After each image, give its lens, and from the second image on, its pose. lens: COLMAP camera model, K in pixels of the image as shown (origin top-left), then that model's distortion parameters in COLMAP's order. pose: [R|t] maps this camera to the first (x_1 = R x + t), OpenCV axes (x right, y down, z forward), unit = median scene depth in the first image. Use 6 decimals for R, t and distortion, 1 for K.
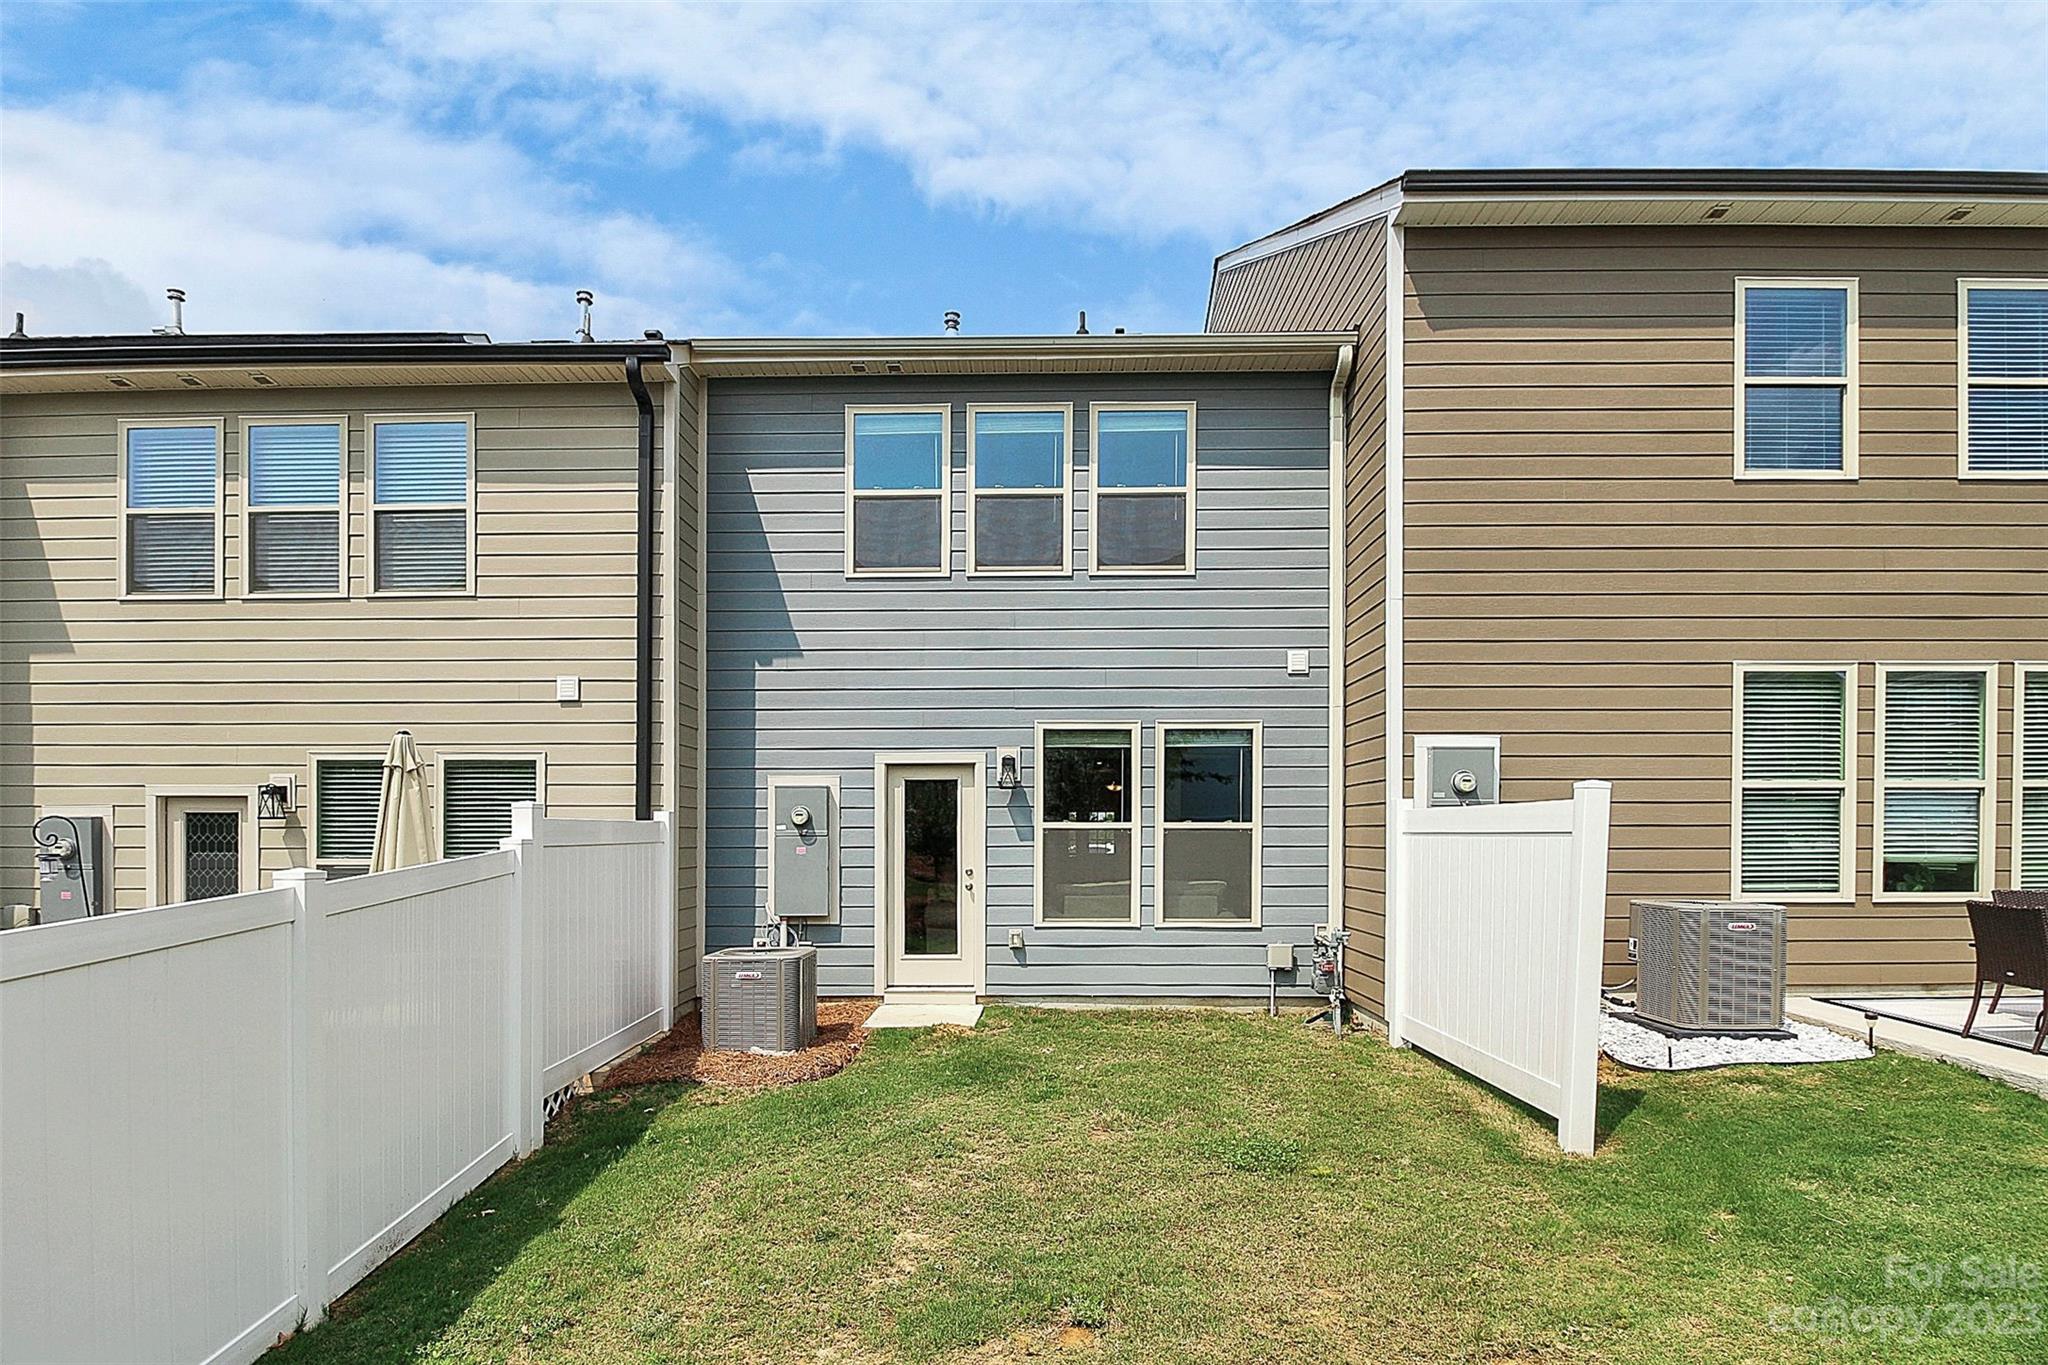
lens RADIAL K [[954.3, 0, 1020.9], [0, 954.3, 665.8], [0, 0, 1]] dist [-0.000038, -0.011541]
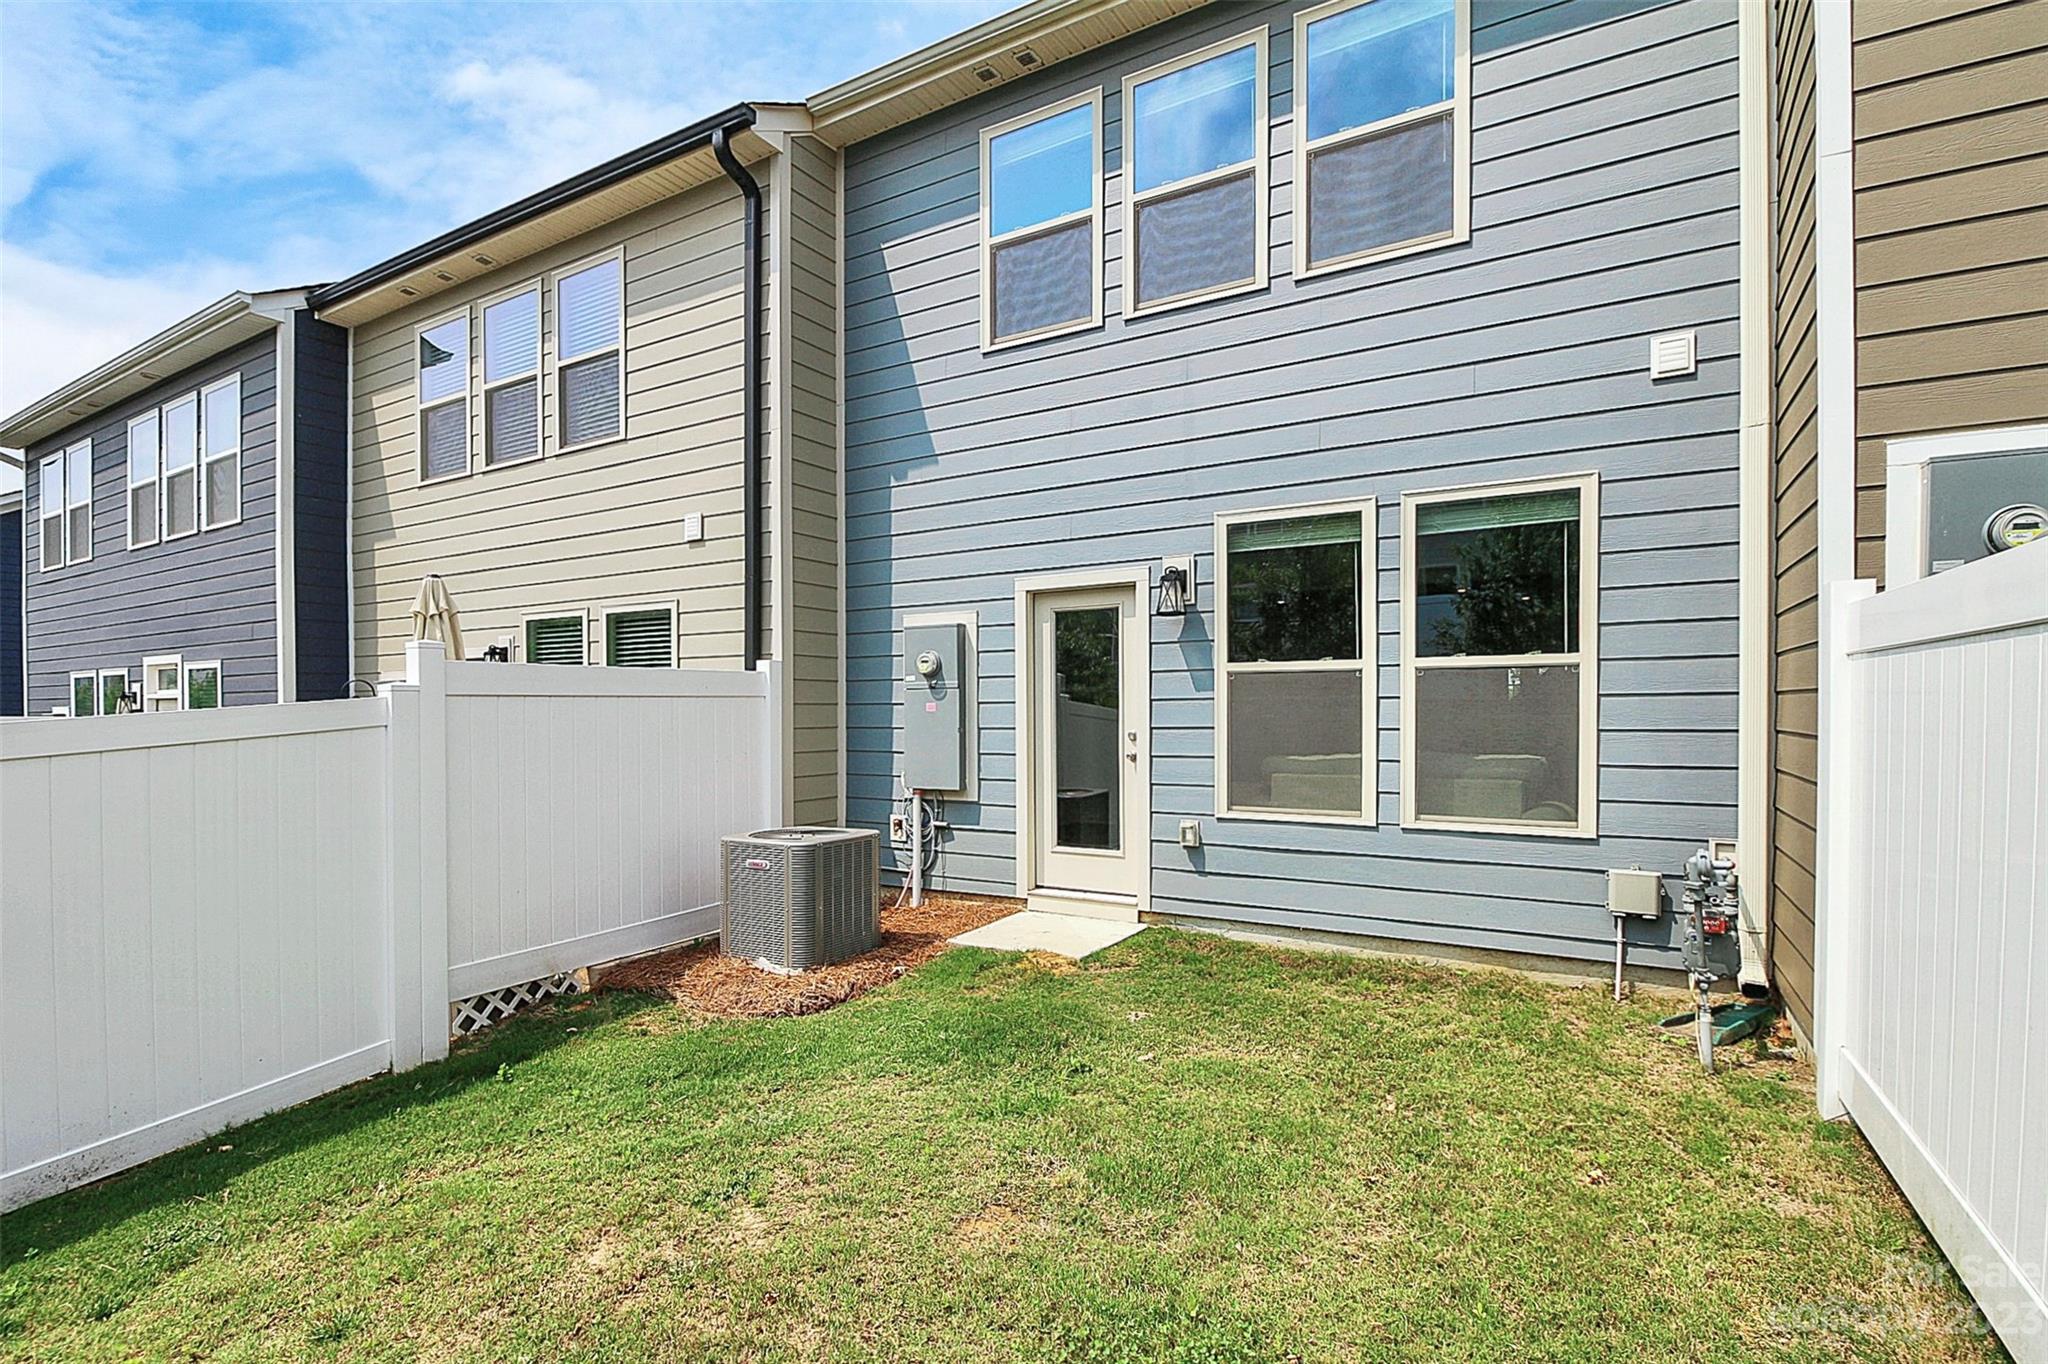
lens RADIAL K [[990.6, 0, 1013.0], [0, 990.6, 597.2], [0, 0, 1]] dist [-0.000582, -0.010297]
pose [[0.879392, -0.056079, -0.472783, 0.221796], [0.088243, 0.995031, 0.046109, 0.073737], [0.467848, -0.082268, 0.879972, 0.328557]]
